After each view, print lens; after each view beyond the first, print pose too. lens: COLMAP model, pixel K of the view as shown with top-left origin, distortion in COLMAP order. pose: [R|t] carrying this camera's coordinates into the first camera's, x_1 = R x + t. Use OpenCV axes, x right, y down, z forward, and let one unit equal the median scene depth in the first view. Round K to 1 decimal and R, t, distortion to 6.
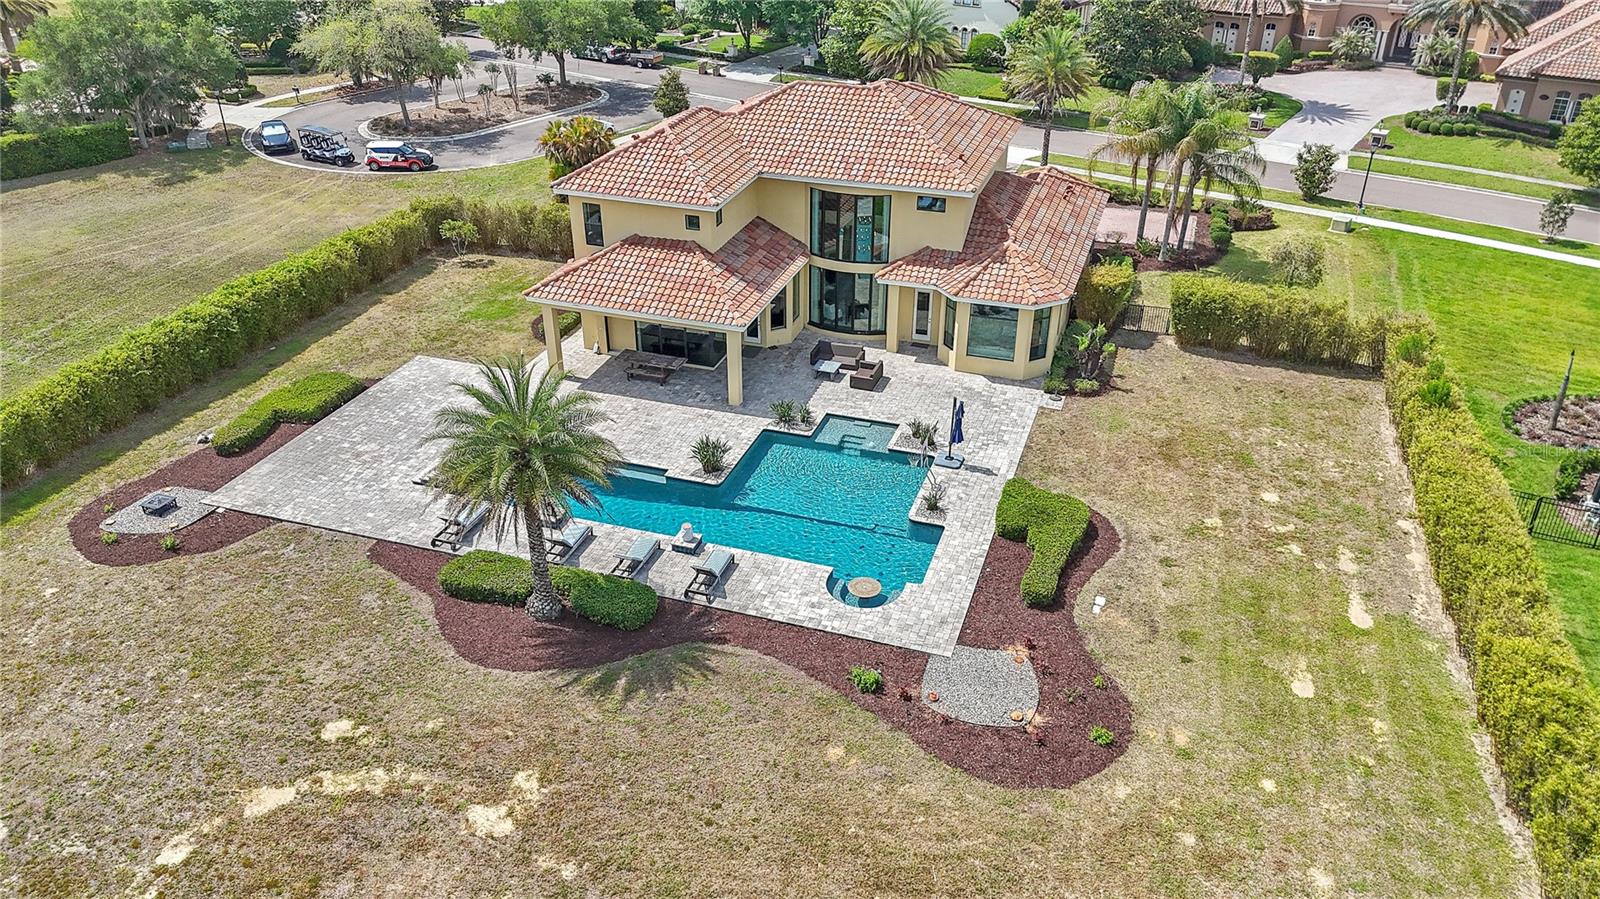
lens RADIAL K [[1172.9, 0, 803.4], [0, 1172.9, 469.7], [0, 0, 1]] dist [0.074946, -0.078316]
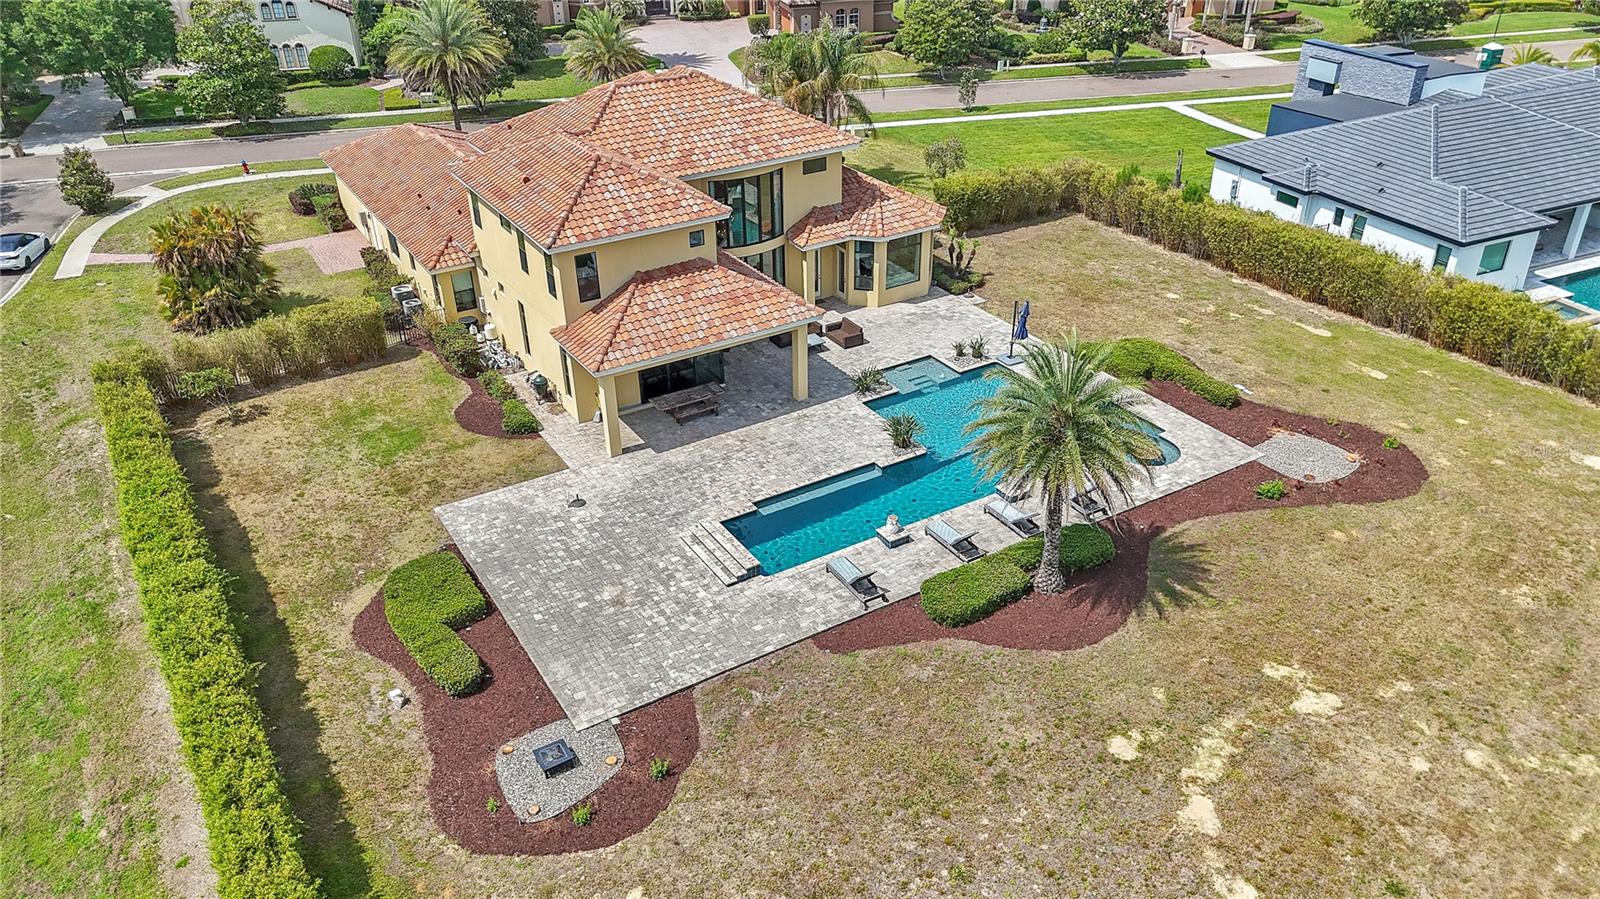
lens RADIAL K [[1171.0, 0, 796.7], [0, 1171.0, 475.7], [0, 0, 1]] dist [0.069968, -0.062638]
pose [[0.642413, -0.404957, 0.650627, -0.722117], [0.398942, 0.901593, 0.167256, -0.162621], [-0.654333, 0.152115, 0.740750, 0.280263]]
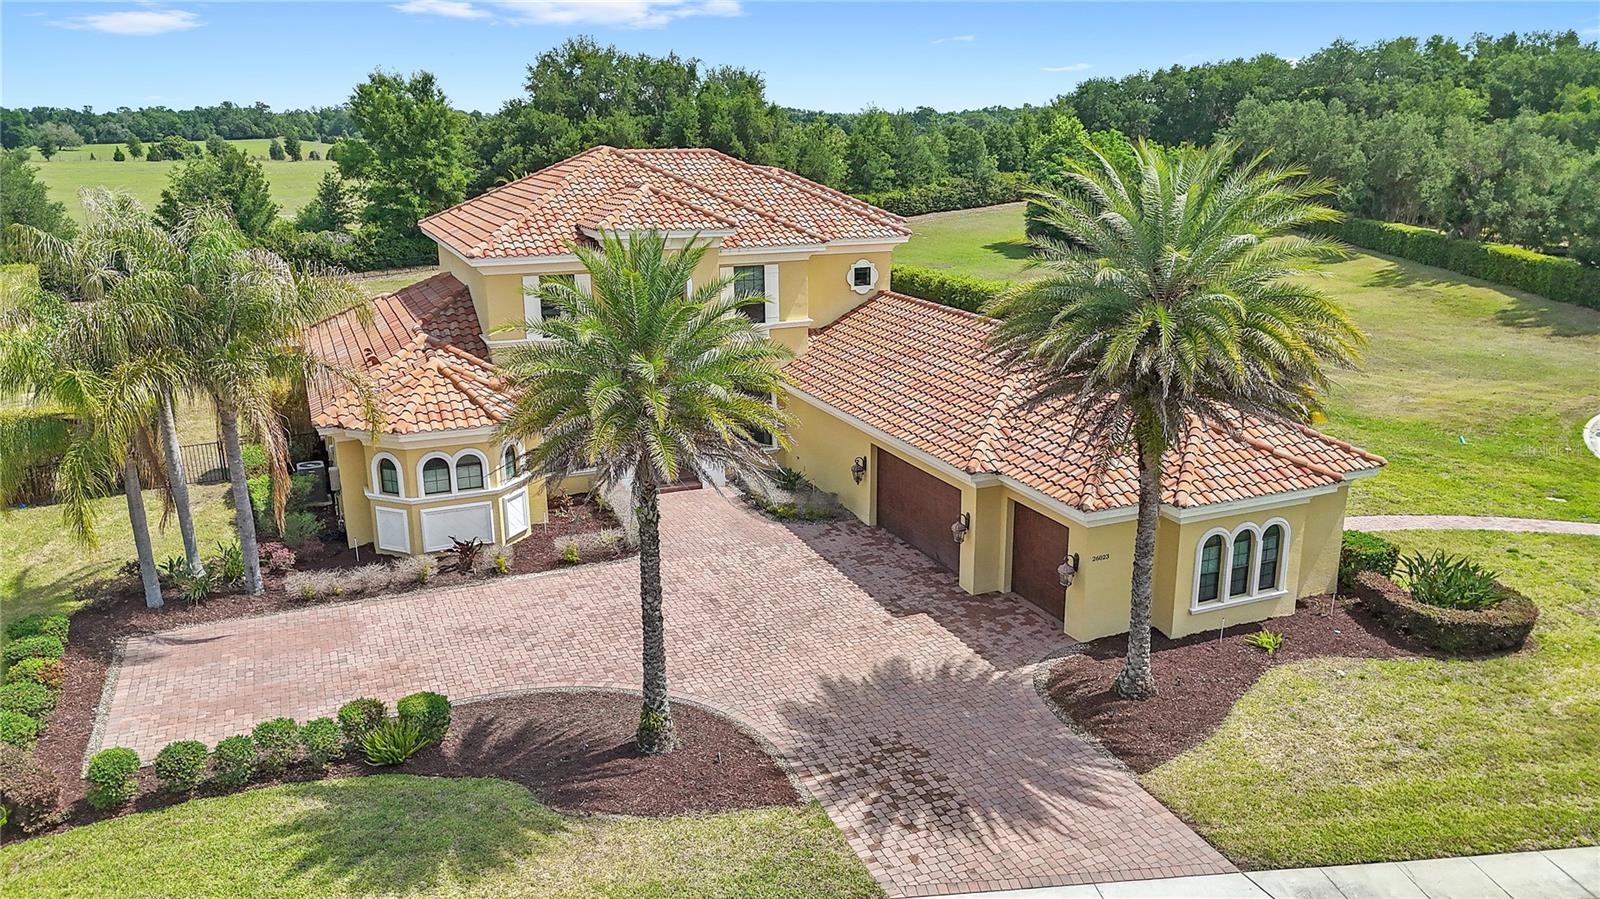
lens RADIAL K [[1171.0, 0, 796.7], [0, 1171.0, 475.7], [0, 0, 1]] dist [0.069968, -0.062638]
pose [[-0.746676, 0.193380, -0.636458, 0.536227], [-0.331607, 0.721226, 0.608169, -0.734389], [0.576638, 0.665160, -0.474396, 1.708910]]
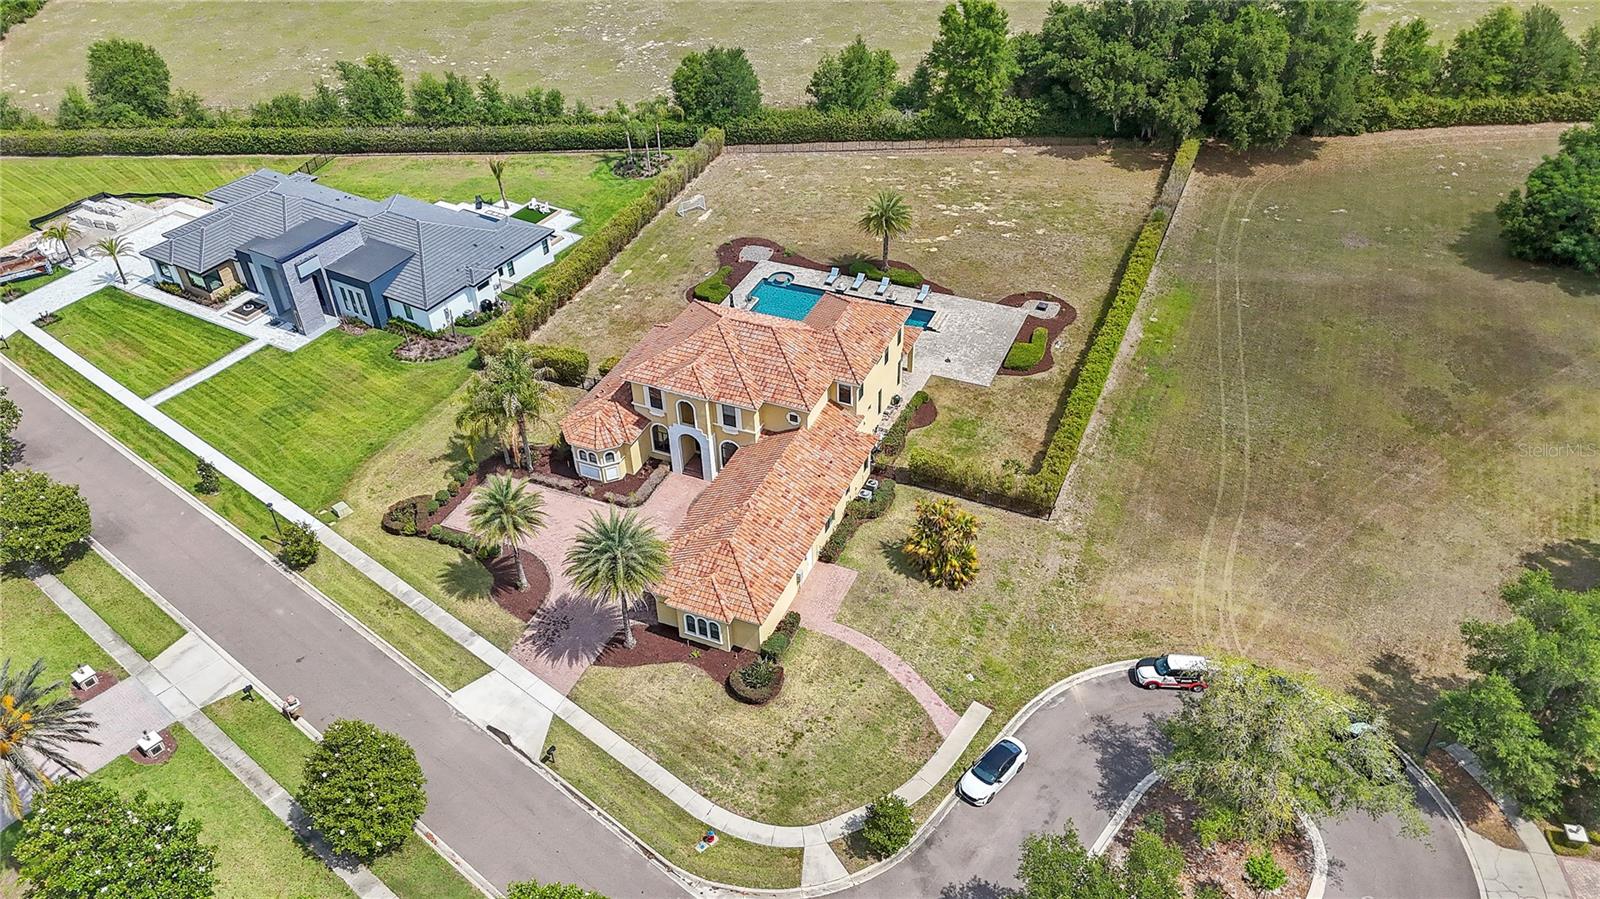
lens RADIAL K [[1173.0, 0, 802.7], [0, 1173.0, 450.8], [0, 0, 1]] dist [0.071960, -0.072139]
pose [[-0.996071, -0.034536, 0.081544, -0.201902], [0.062780, 0.374045, 0.925283, -1.936496], [-0.062457, 0.926767, -0.370407, 1.940699]]
